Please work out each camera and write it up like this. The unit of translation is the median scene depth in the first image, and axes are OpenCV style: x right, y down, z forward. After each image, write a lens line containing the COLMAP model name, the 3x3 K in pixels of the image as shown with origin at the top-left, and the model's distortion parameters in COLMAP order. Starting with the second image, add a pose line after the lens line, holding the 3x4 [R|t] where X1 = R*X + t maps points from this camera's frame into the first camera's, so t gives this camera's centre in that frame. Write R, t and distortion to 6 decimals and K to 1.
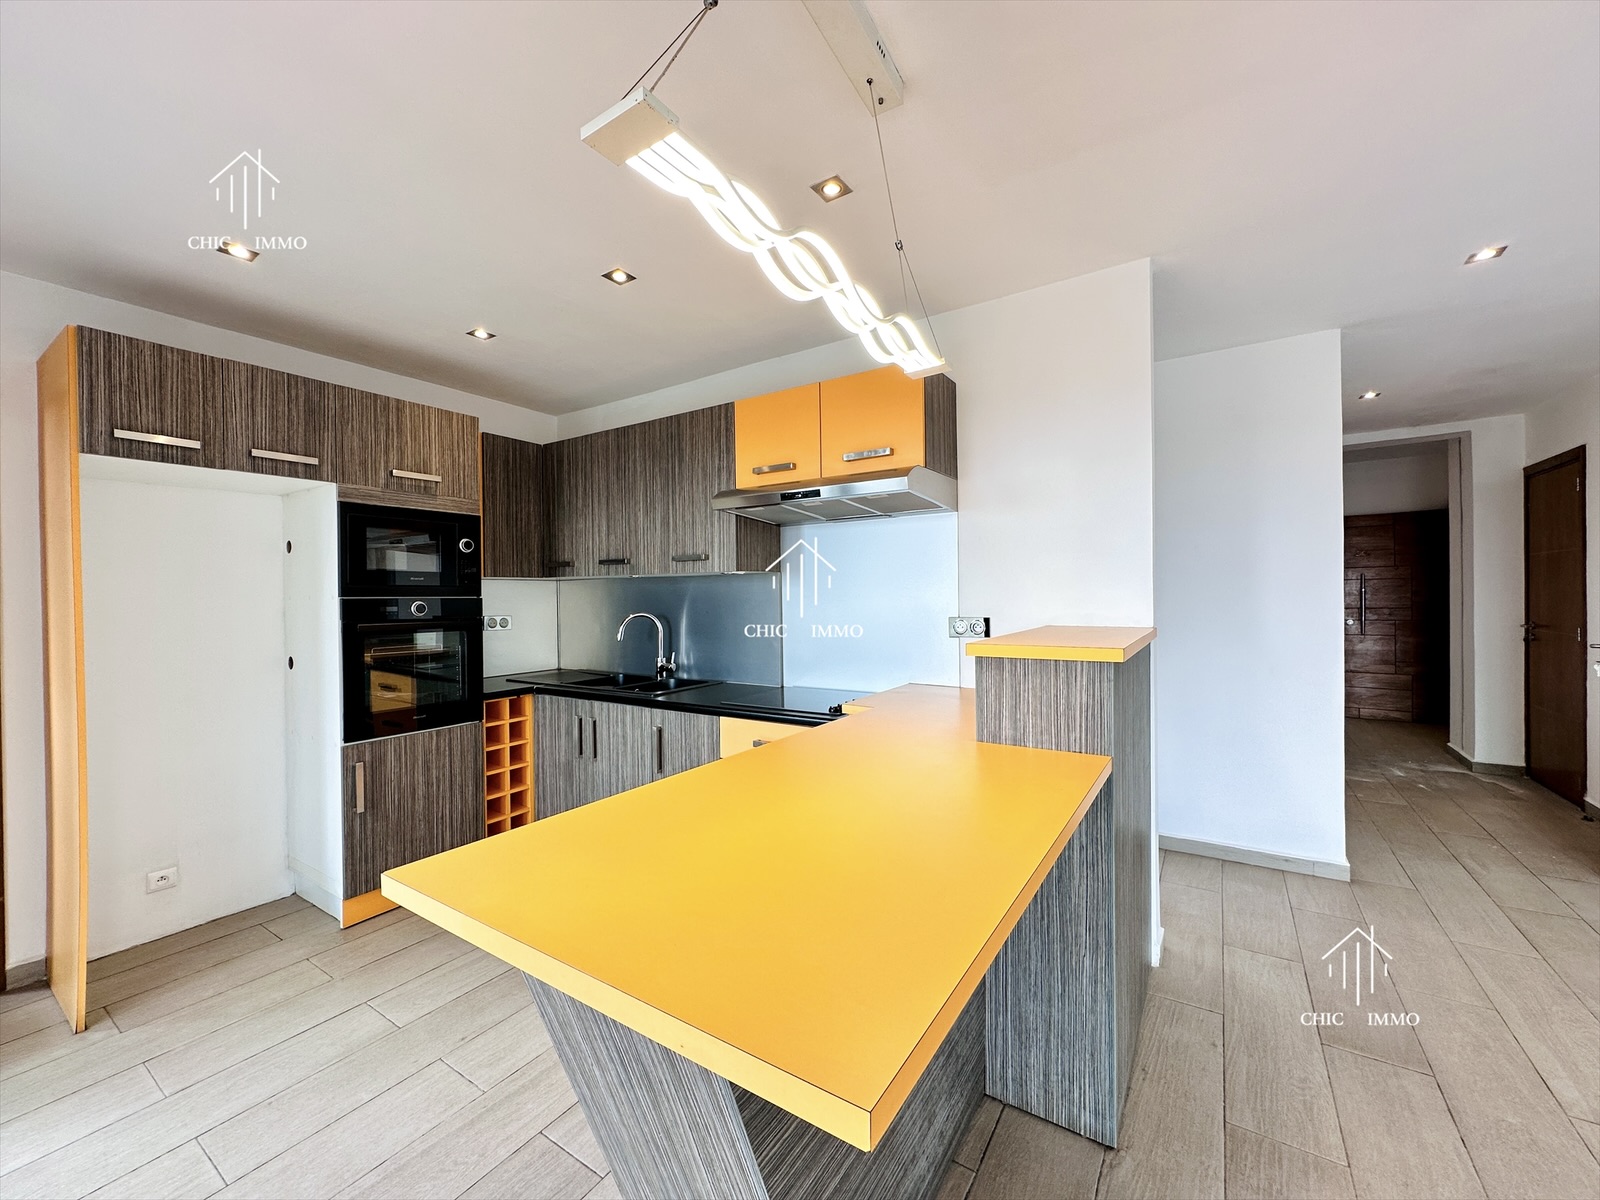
lens RADIAL K [[634.6, 0, 796.5], [0, 634.6, 600.0], [0, 0, 1]] dist [-0.000938, 0.000042]
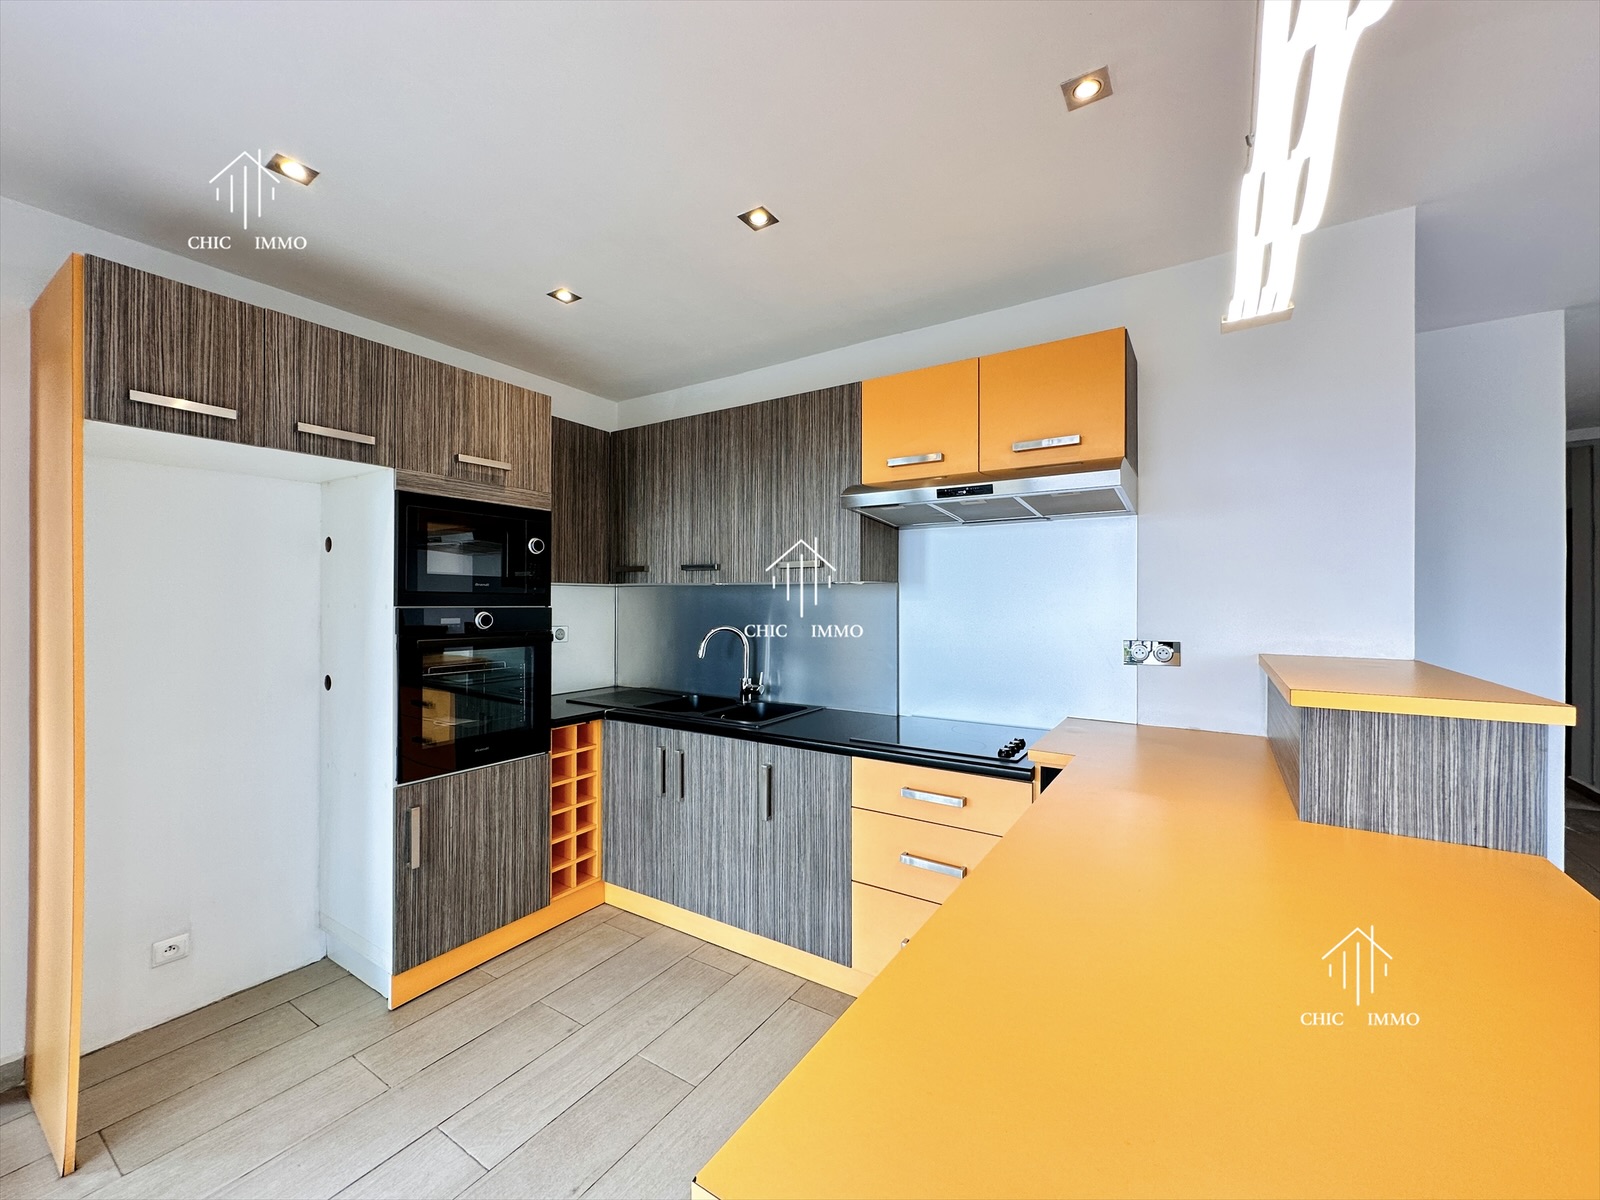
lens RADIAL K [[634.6, 0, 796.5], [0, 634.6, 600.0], [0, 0, 1]] dist [-0.000938, 0.000042]
pose [[0.999840, 0.014635, 0.010288, -0.202676], [-0.014559, 0.999866, -0.007422, -0.013878], [-0.010396, 0.007271, 0.999920, 0.166247]]
